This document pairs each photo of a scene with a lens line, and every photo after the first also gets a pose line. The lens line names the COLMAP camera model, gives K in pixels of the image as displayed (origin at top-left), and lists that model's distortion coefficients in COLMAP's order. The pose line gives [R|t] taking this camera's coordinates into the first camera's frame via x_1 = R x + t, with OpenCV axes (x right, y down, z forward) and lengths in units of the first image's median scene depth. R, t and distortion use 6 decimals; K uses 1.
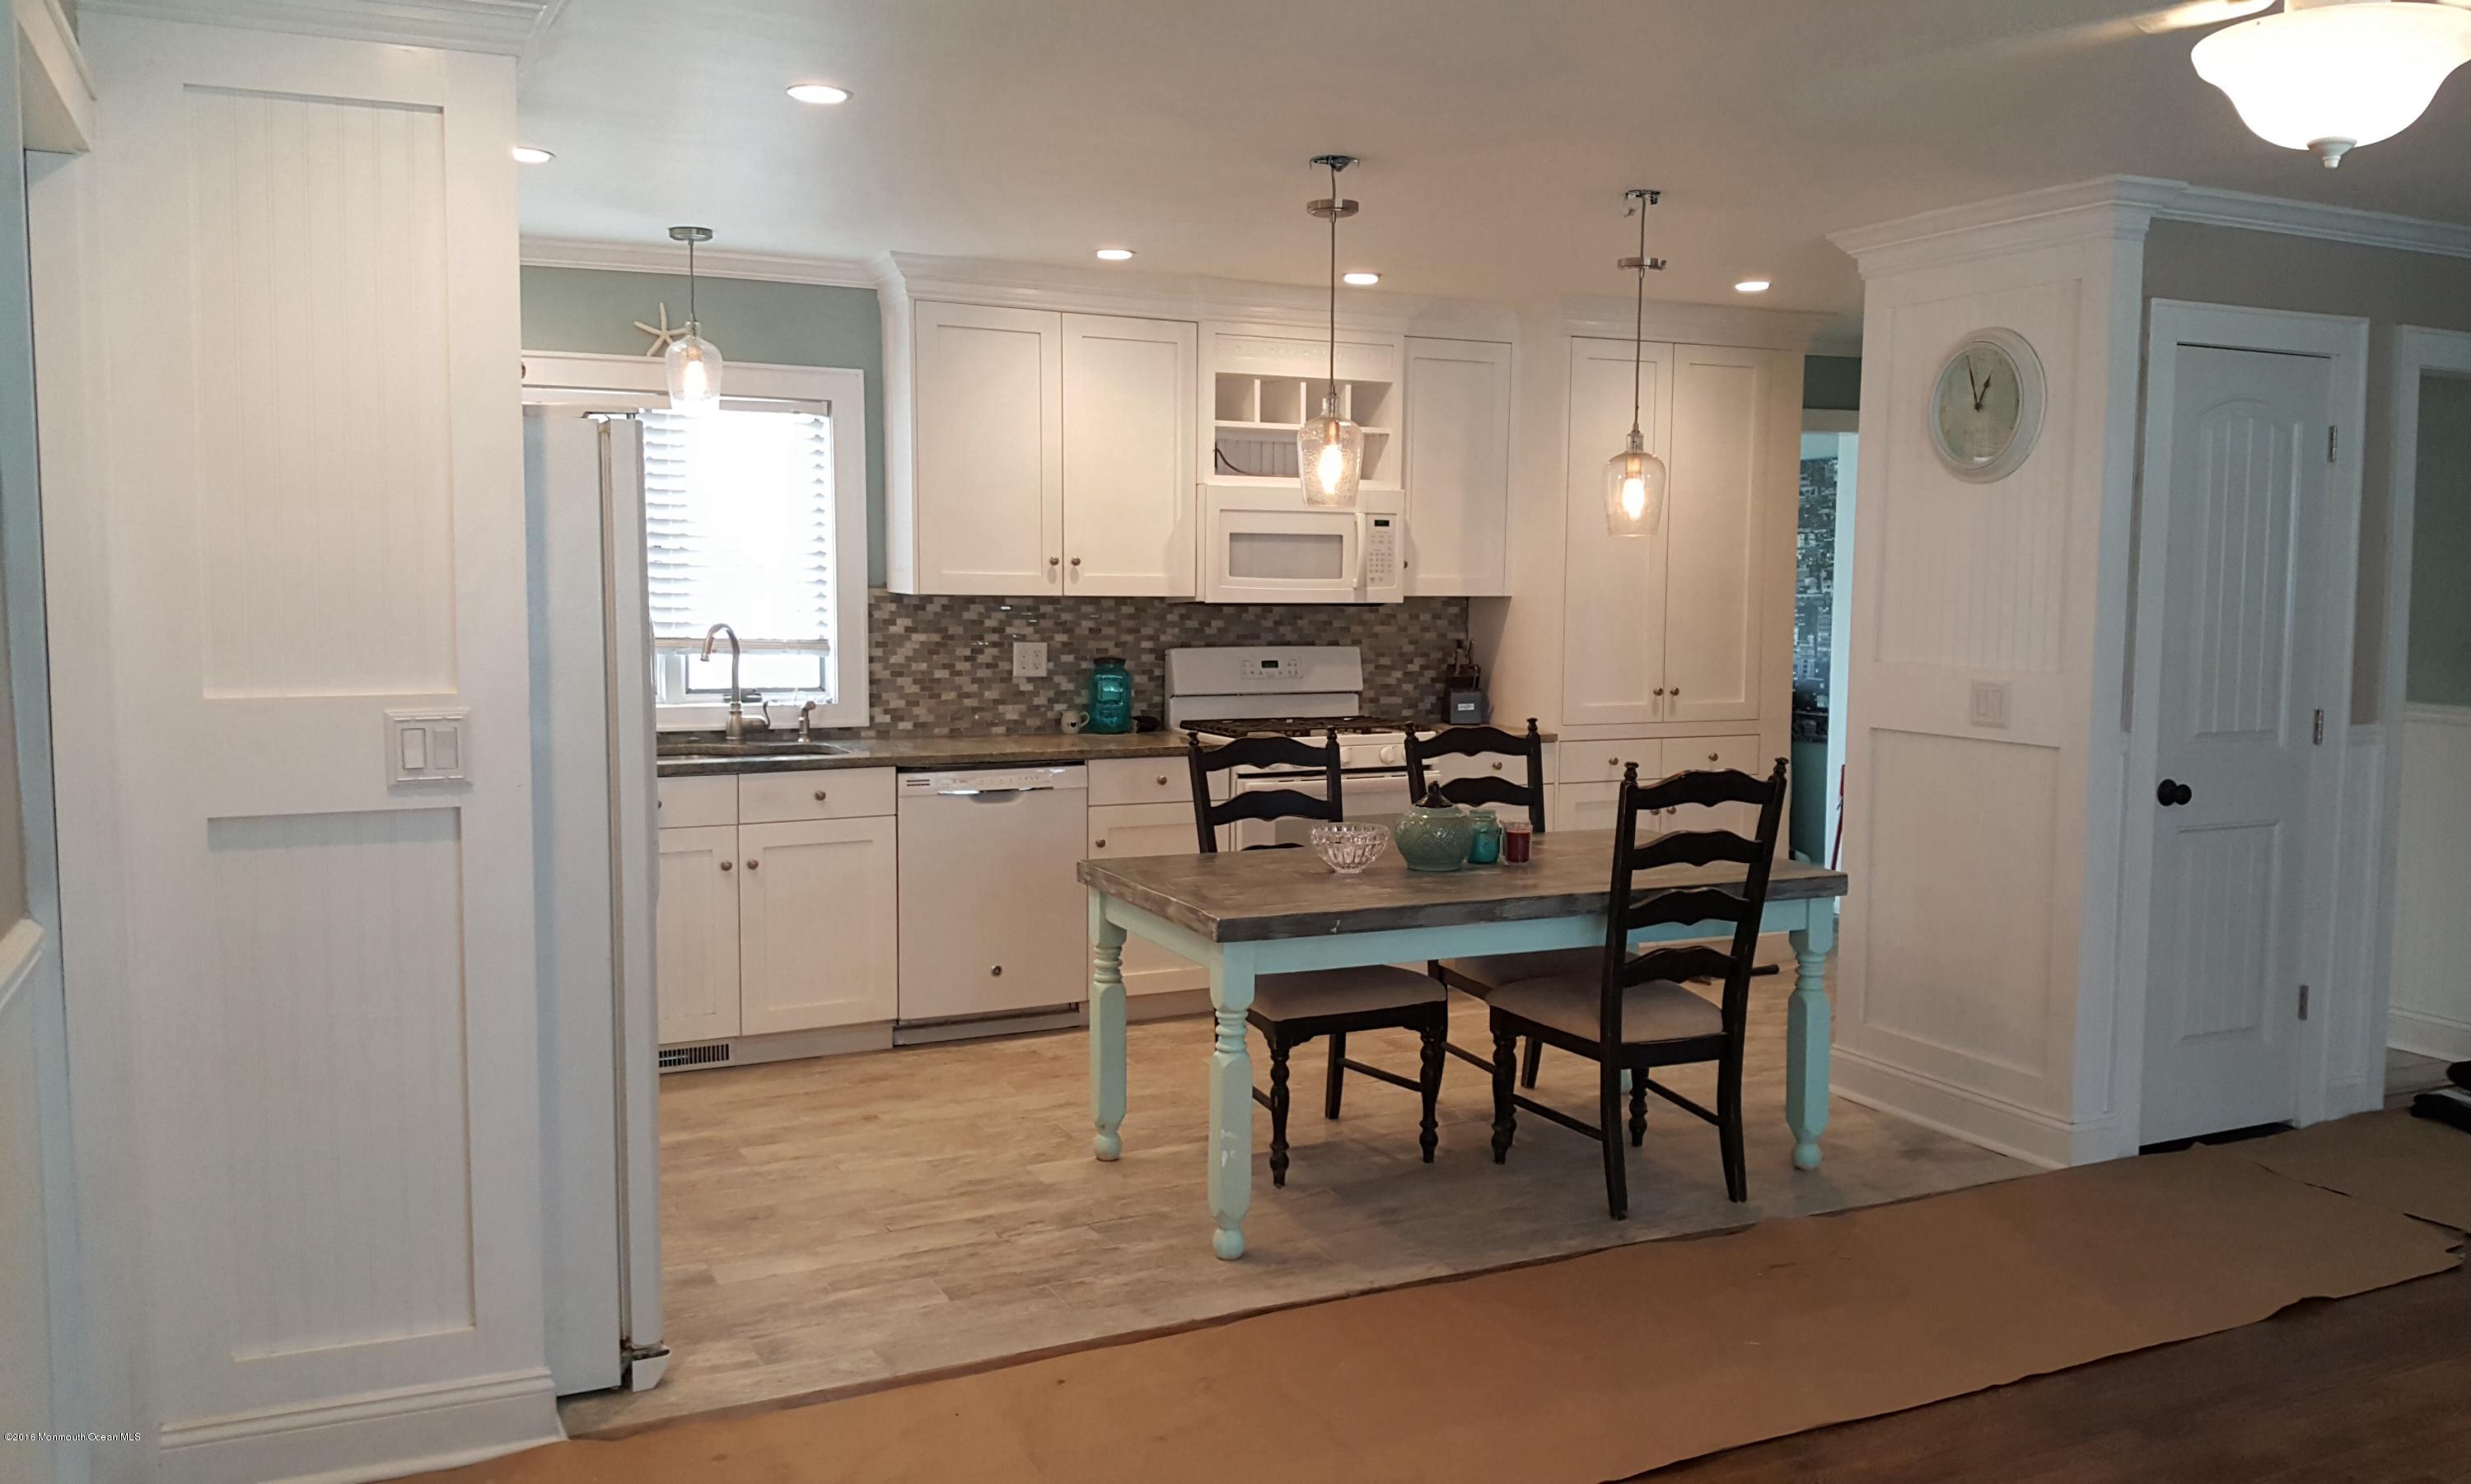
lens RADIAL K [[1937.3, 0, 1325.6], [0, 1937.3, 731.1], [0, 0, 1]] dist [0.286912, -0.734650]
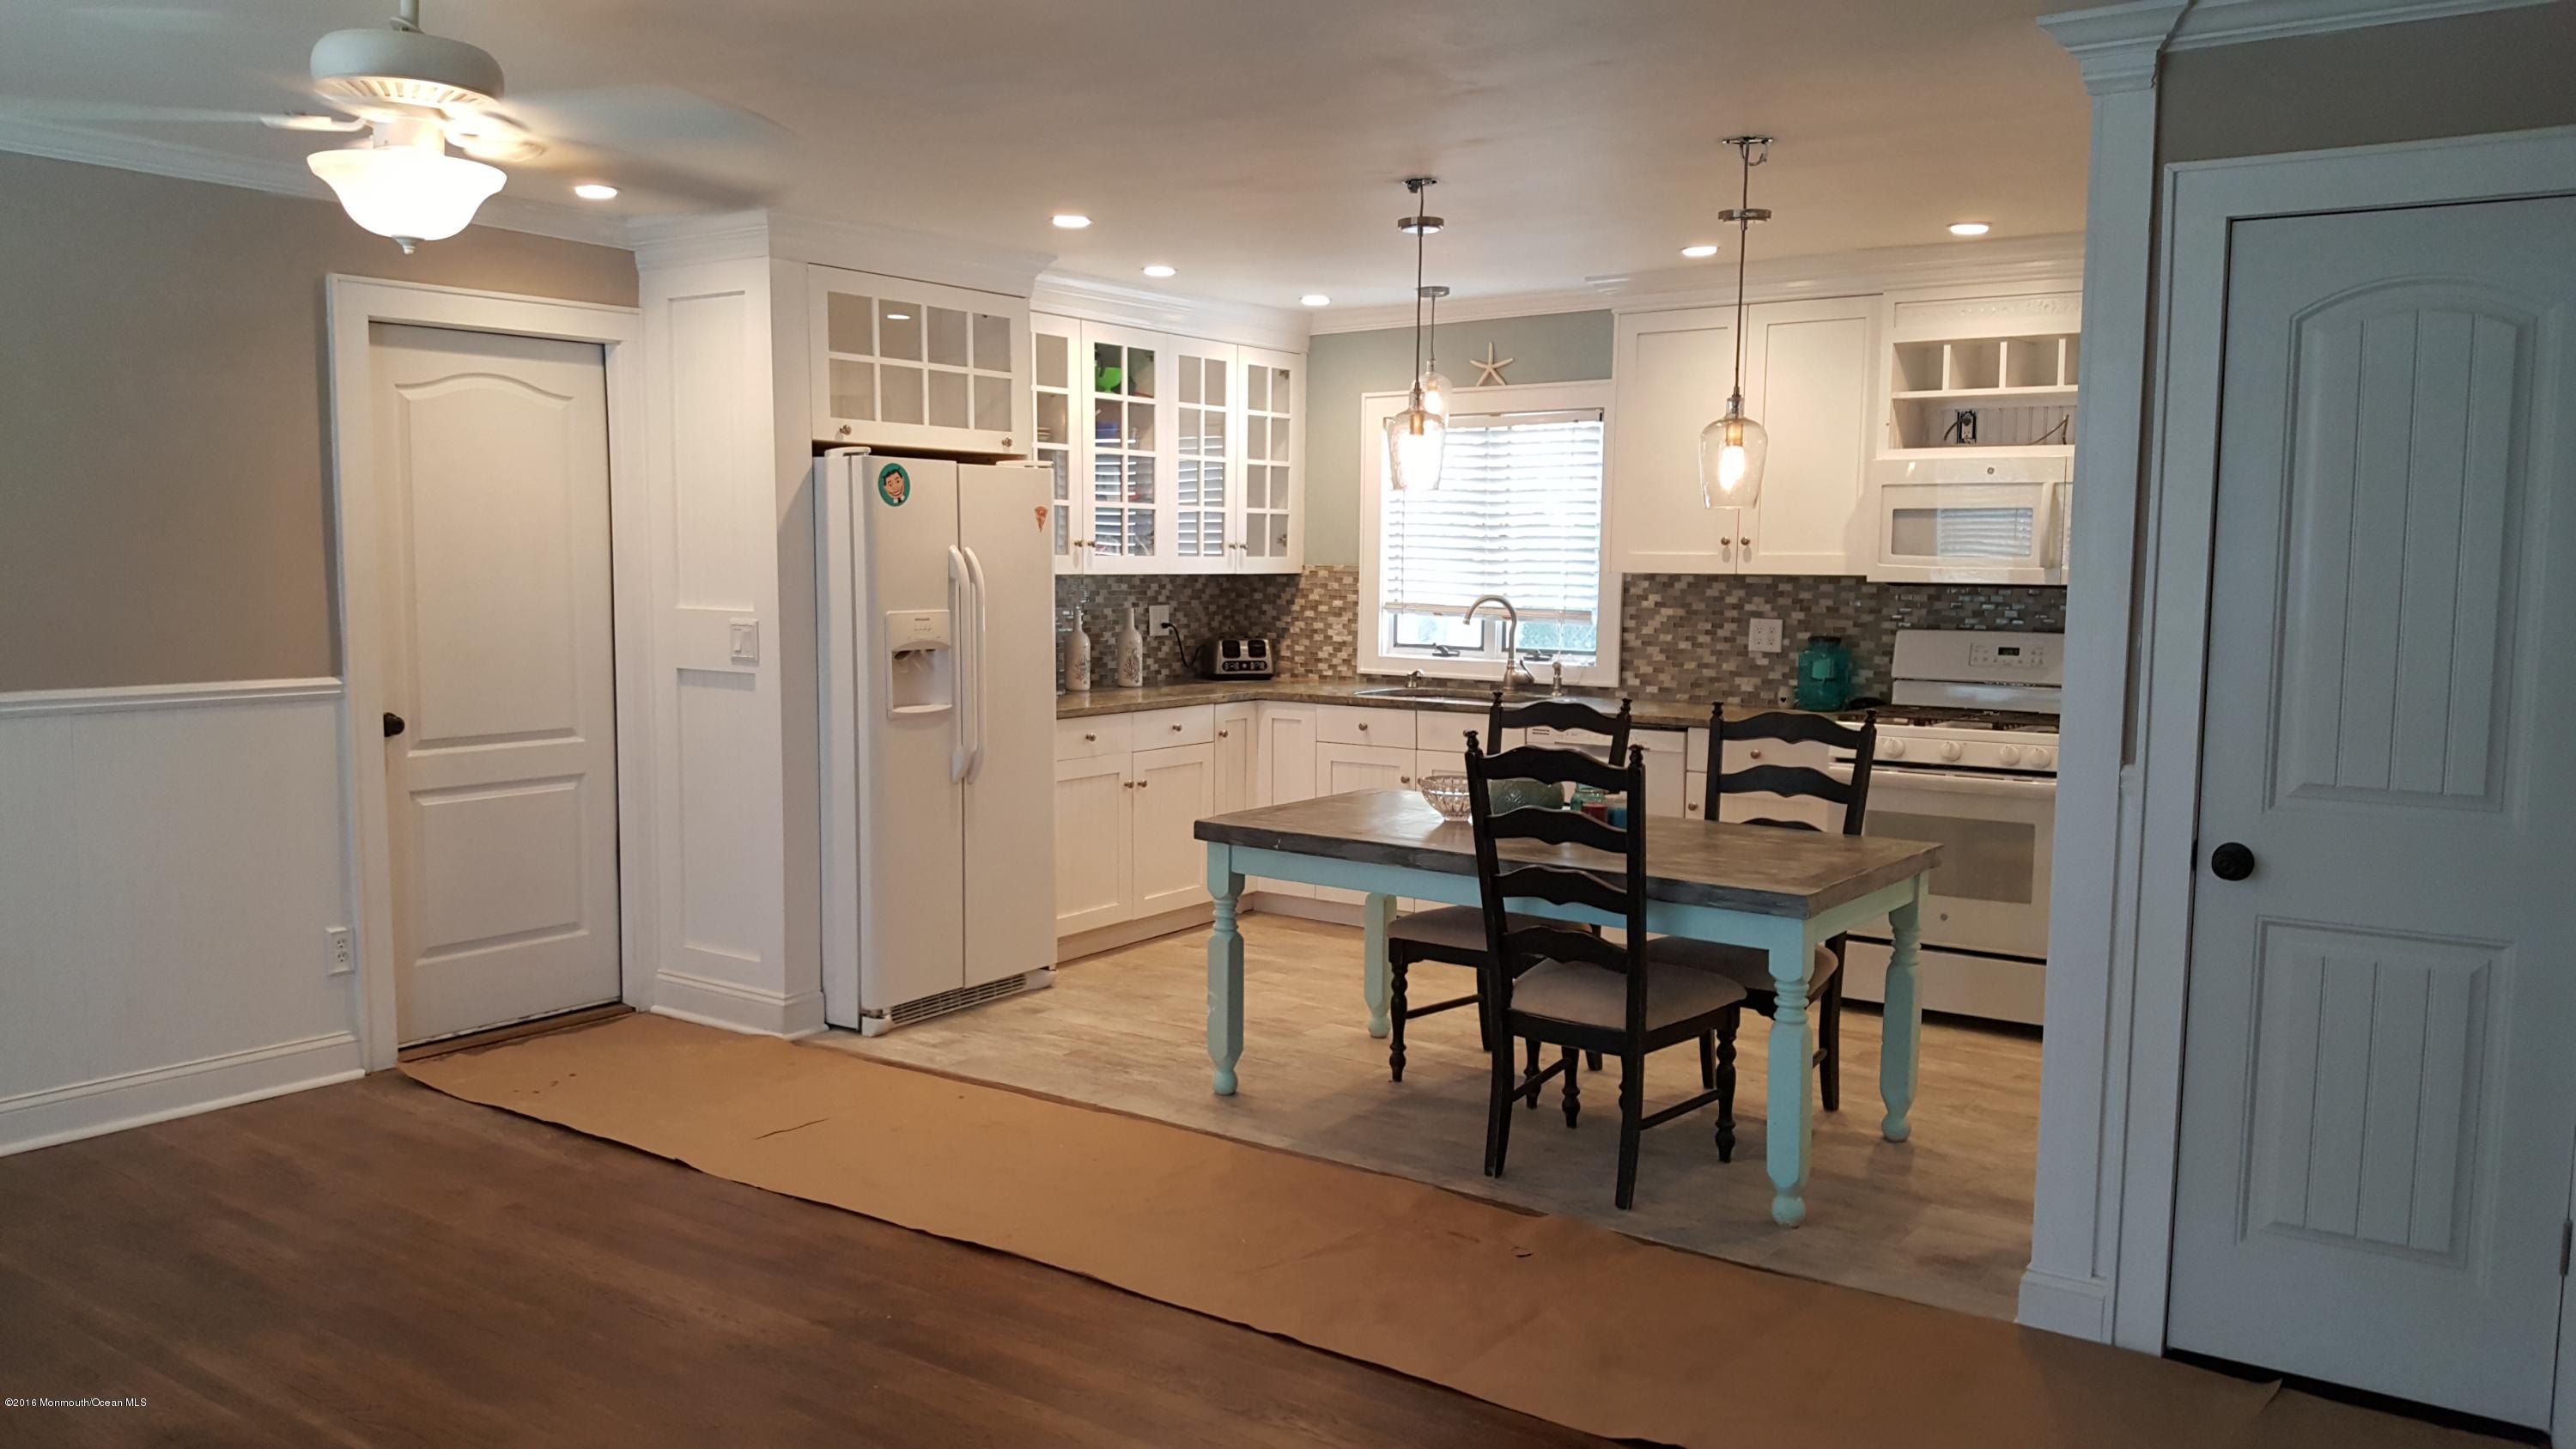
lens RADIAL K [[1921.8, 0, 1287.6], [0, 1921.8, 743.4], [0, 0, 1]] dist [0.189206, -0.368257]
pose [[0.457297, 0.085476, -0.885197, 0.694638], [-0.077794, 0.995399, 0.055929, -0.018234], [0.885905, 0.043286, 0.461842, 0.304784]]
